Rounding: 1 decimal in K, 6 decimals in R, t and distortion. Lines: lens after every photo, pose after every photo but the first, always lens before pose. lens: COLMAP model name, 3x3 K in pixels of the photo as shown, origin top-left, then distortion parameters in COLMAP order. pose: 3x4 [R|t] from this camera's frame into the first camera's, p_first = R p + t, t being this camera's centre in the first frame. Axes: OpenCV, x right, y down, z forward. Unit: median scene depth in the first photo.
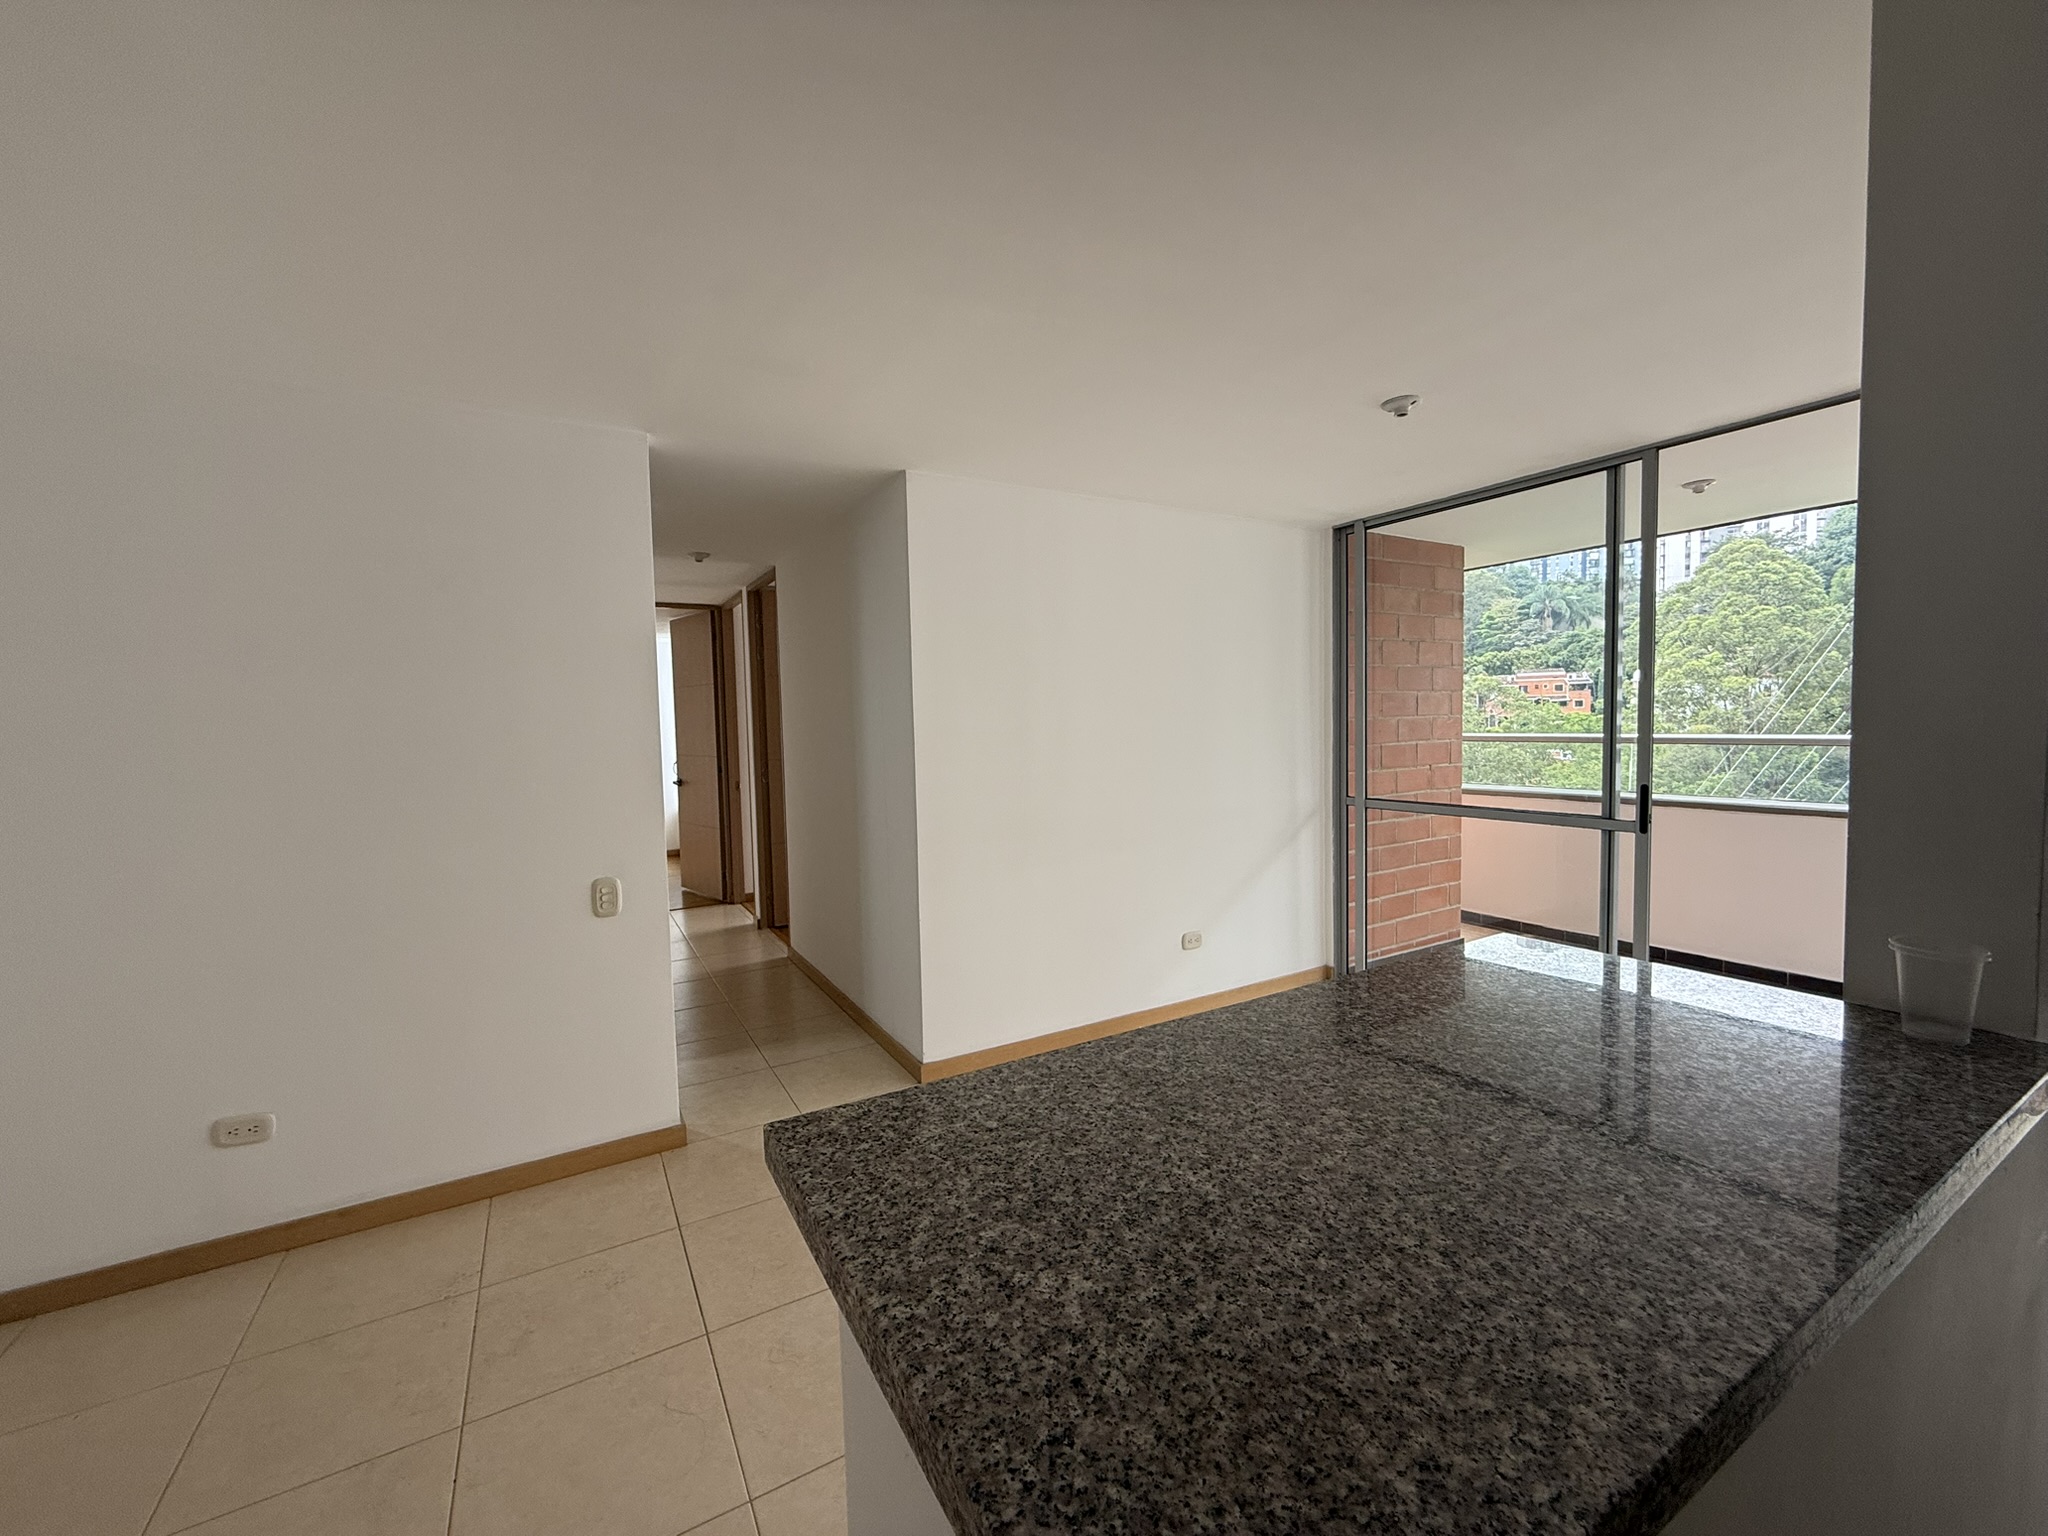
lens RADIAL K [[814.0, 0, 1015.1], [0, 814.0, 764.2], [0, 0, 1]] dist [-0.001284, -0.000479]
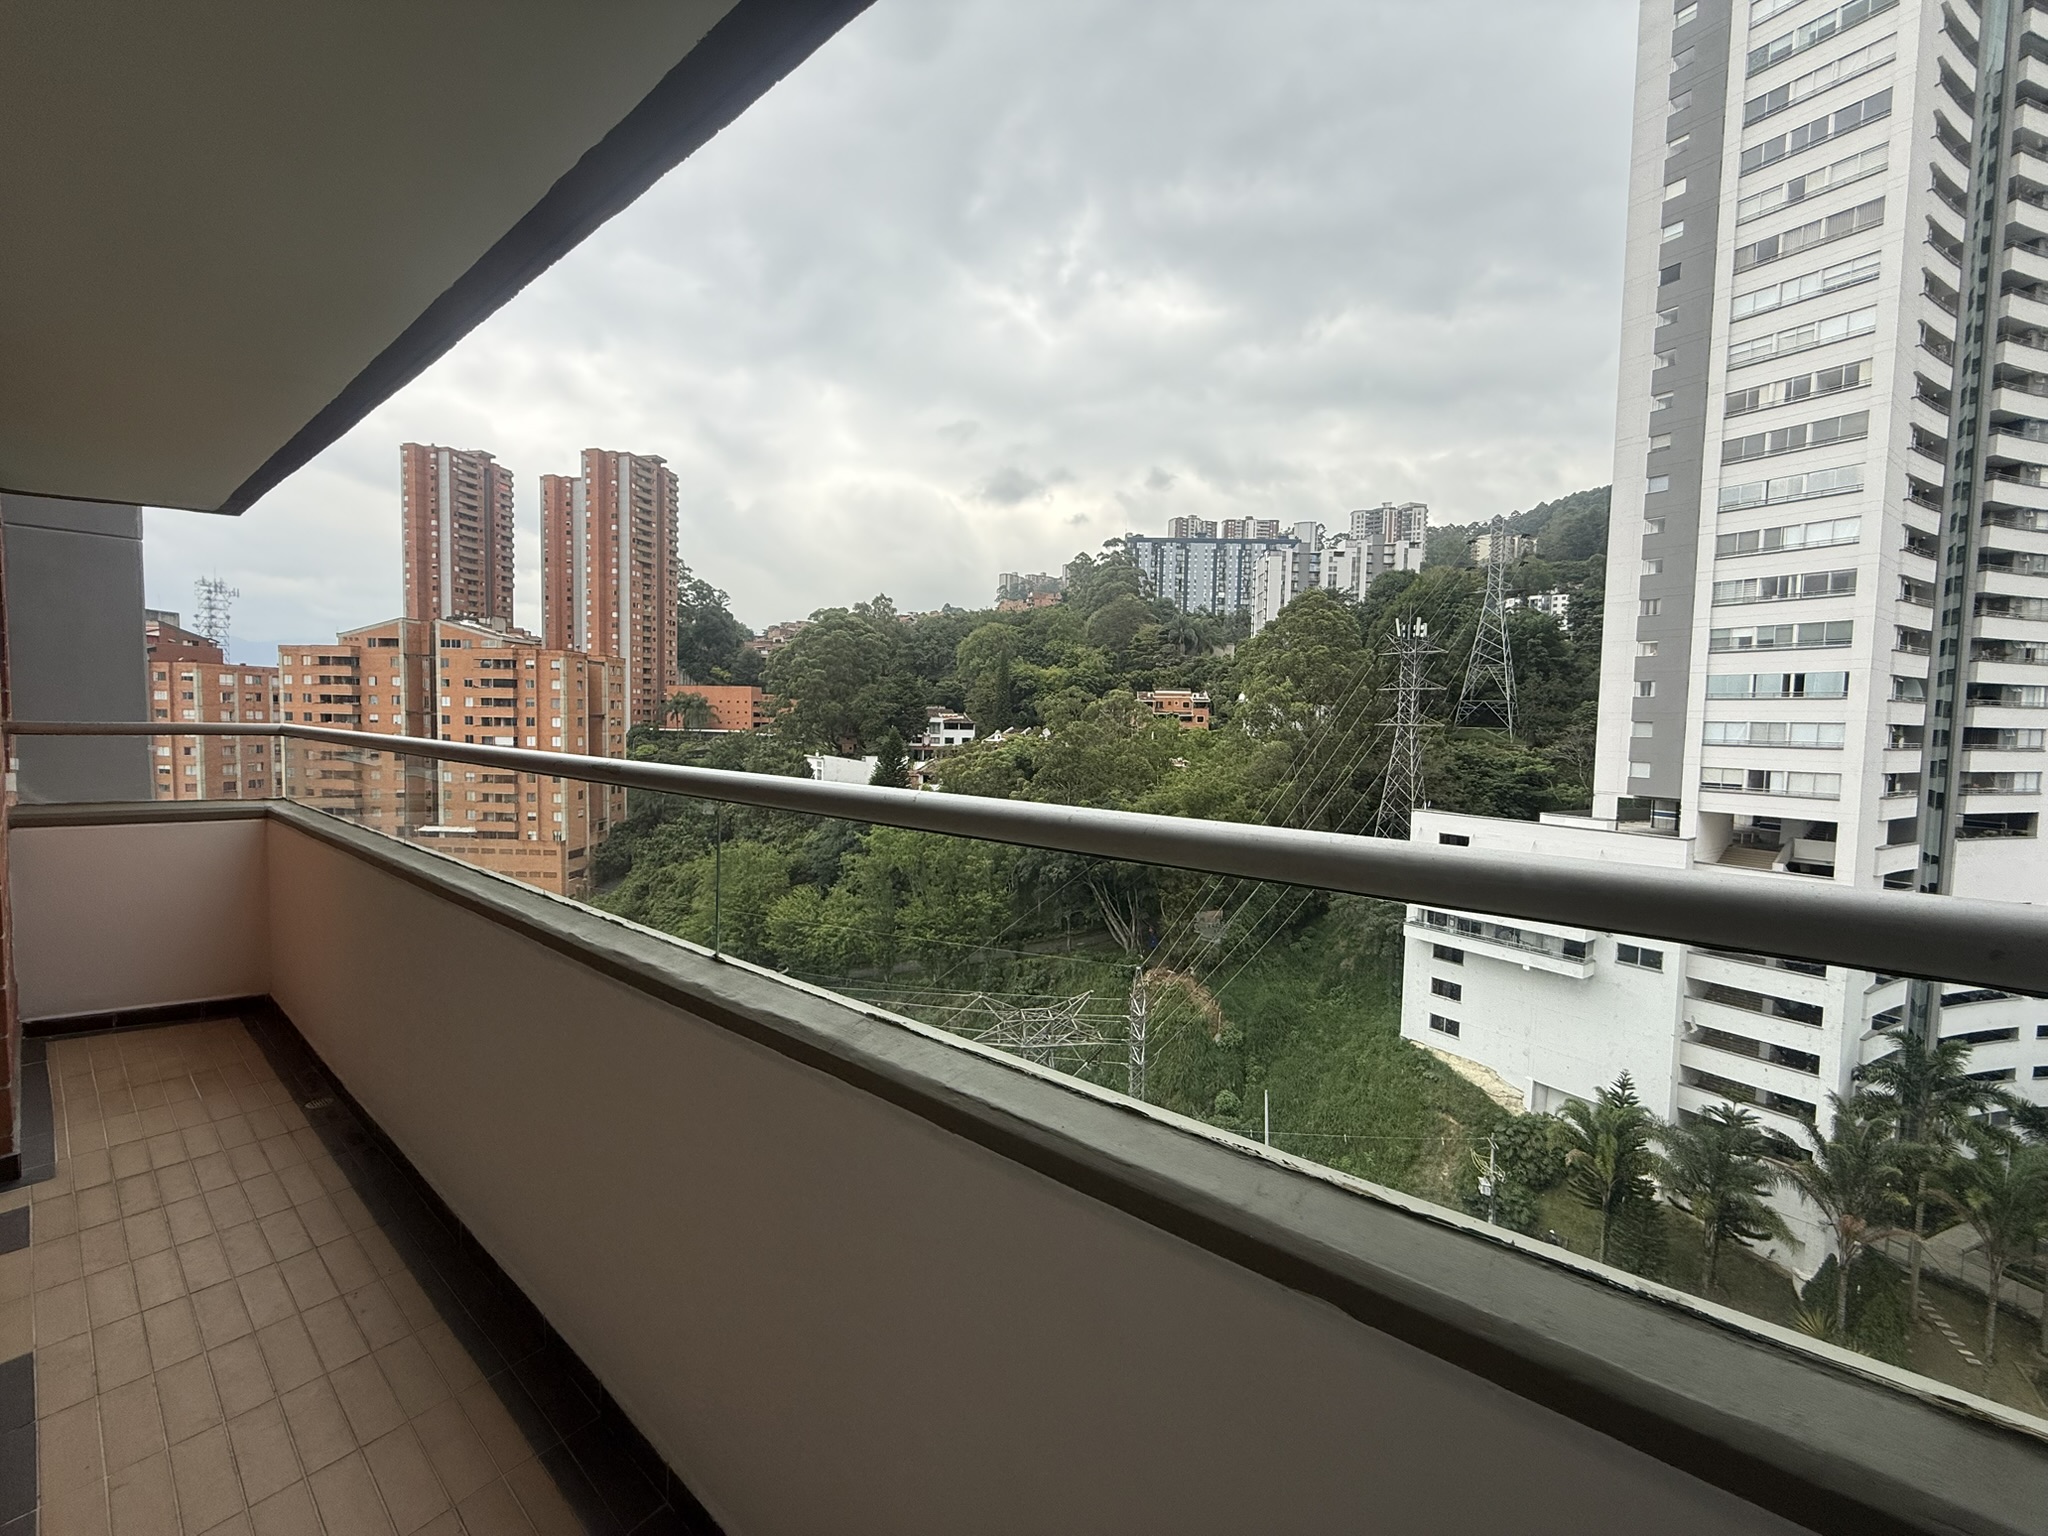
lens RADIAL K [[814.0, 0, 1012.7], [0, 814.0, 764.7], [0, 0, 1]] dist [-0.001284, -0.000479]
pose [[0.933579, 0.023197, 0.357619, 0.945156], [-0.023886, 0.999712, -0.002491, -0.018693], [-0.357574, -0.006217, 0.933864, 0.345489]]
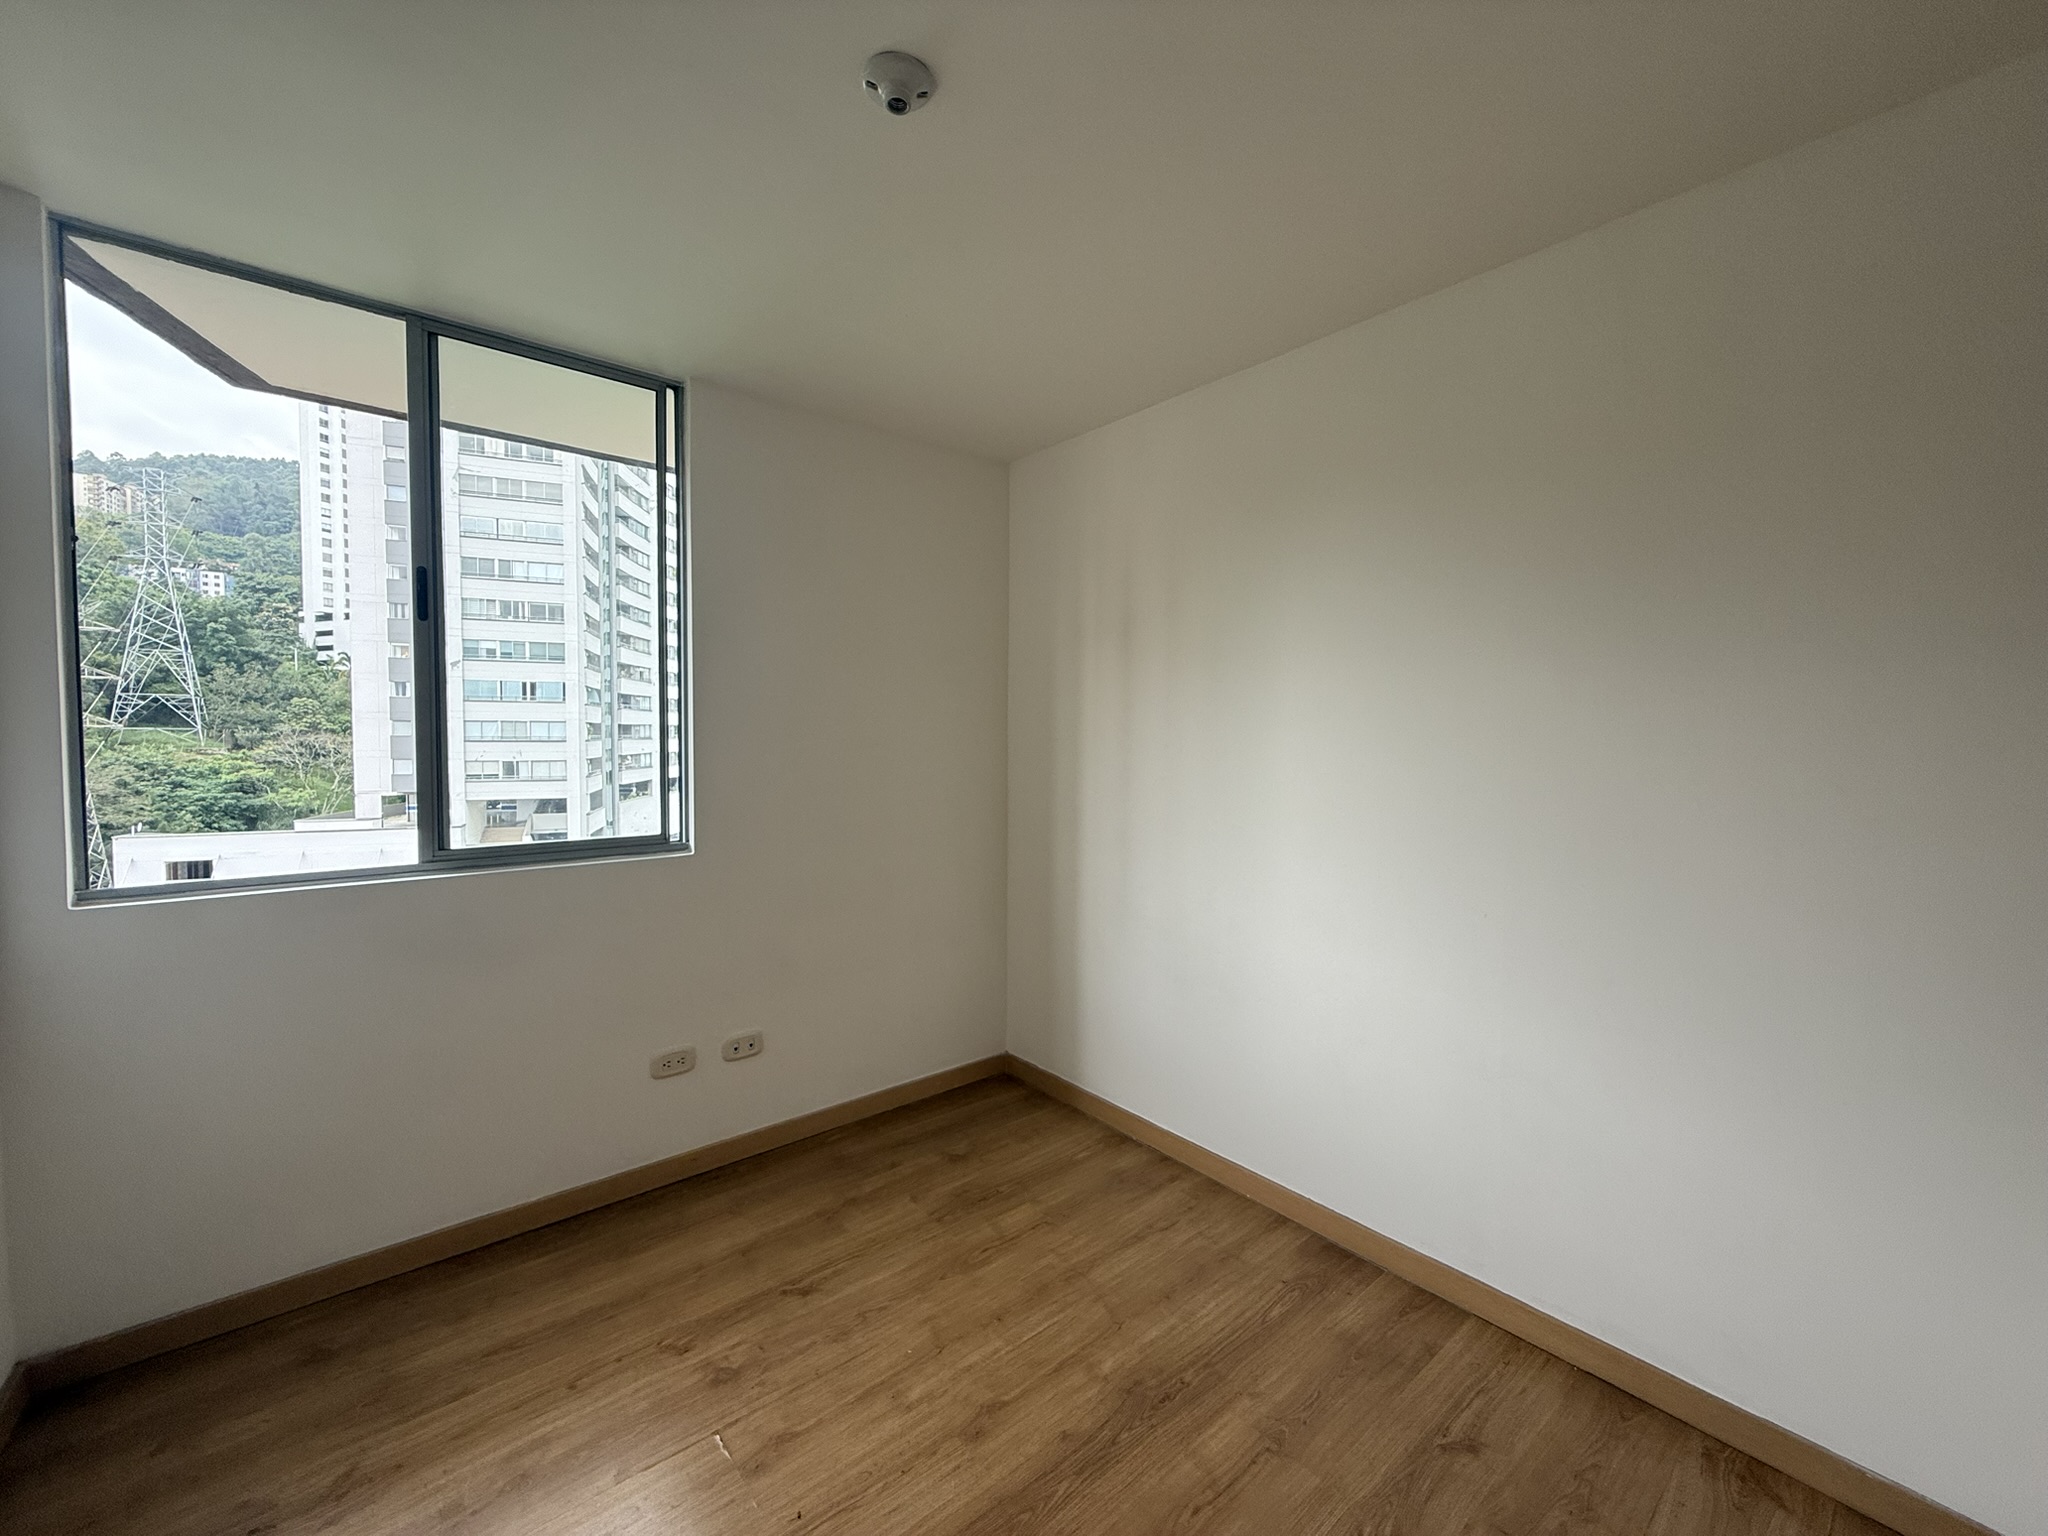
lens RADIAL K [[814.0, 0, 1017.9], [0, 814.0, 765.7], [0, 0, 1]] dist [-0.001284, -0.000479]
pose [[-0.174930, -0.016236, 0.984447, -0.174829], [0.051422, 0.998349, 0.025603, -0.049063], [-0.983237, 0.055101, -0.173806, 1.239595]]
